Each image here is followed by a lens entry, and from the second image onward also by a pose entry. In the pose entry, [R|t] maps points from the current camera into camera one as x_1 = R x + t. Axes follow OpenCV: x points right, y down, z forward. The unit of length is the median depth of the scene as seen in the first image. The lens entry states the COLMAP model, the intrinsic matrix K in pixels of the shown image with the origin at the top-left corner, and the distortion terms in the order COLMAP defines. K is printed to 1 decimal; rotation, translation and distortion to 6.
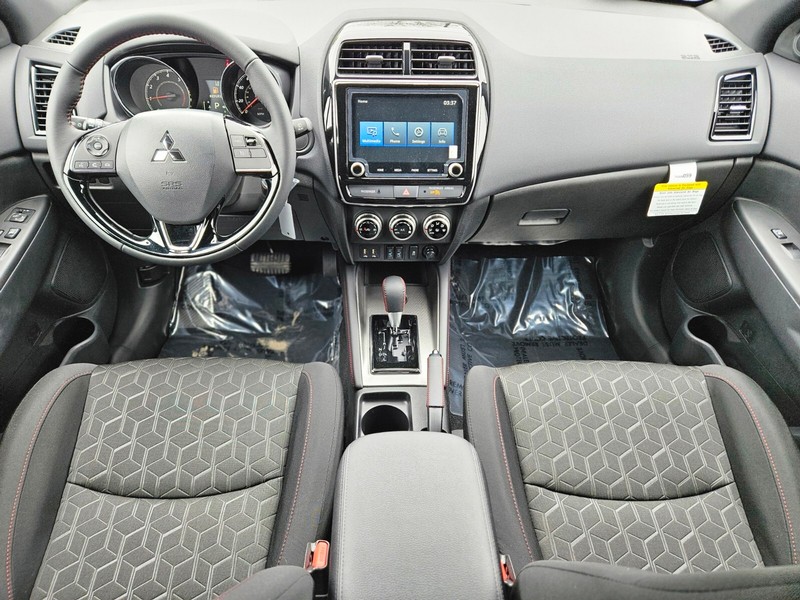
lens RADIAL K [[532.8, 0, 391.6], [0, 532.8, 303.4], [0, 0, 1]] dist [0.086471, -0.078580]
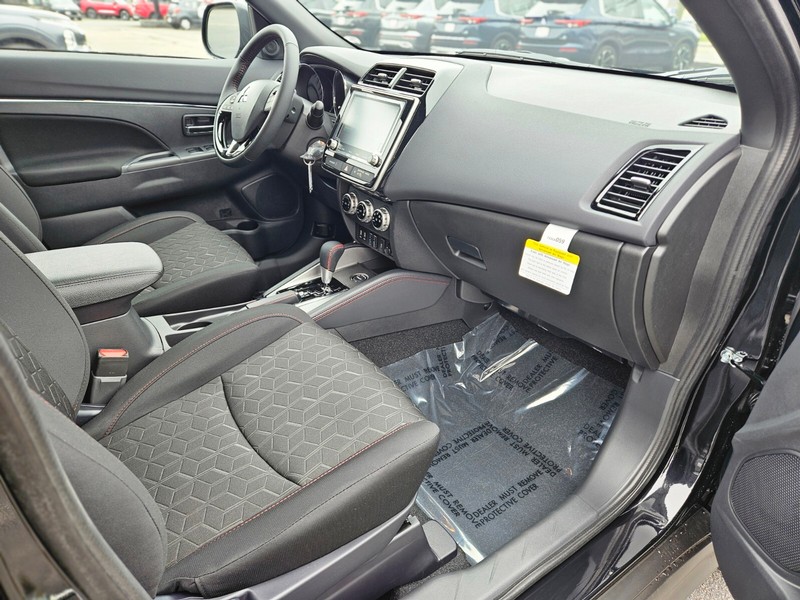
lens RADIAL K [[532.8, 0, 391.6], [0, 532.8, 303.4], [0, 0, 1]] dist [0.086471, -0.078580]
pose [[0.555197, 0.385201, -0.737141, 1.088760], [-0.536591, 0.843057, 0.036401, -0.043989], [0.635473, 0.375334, 0.674758, 0.315190]]
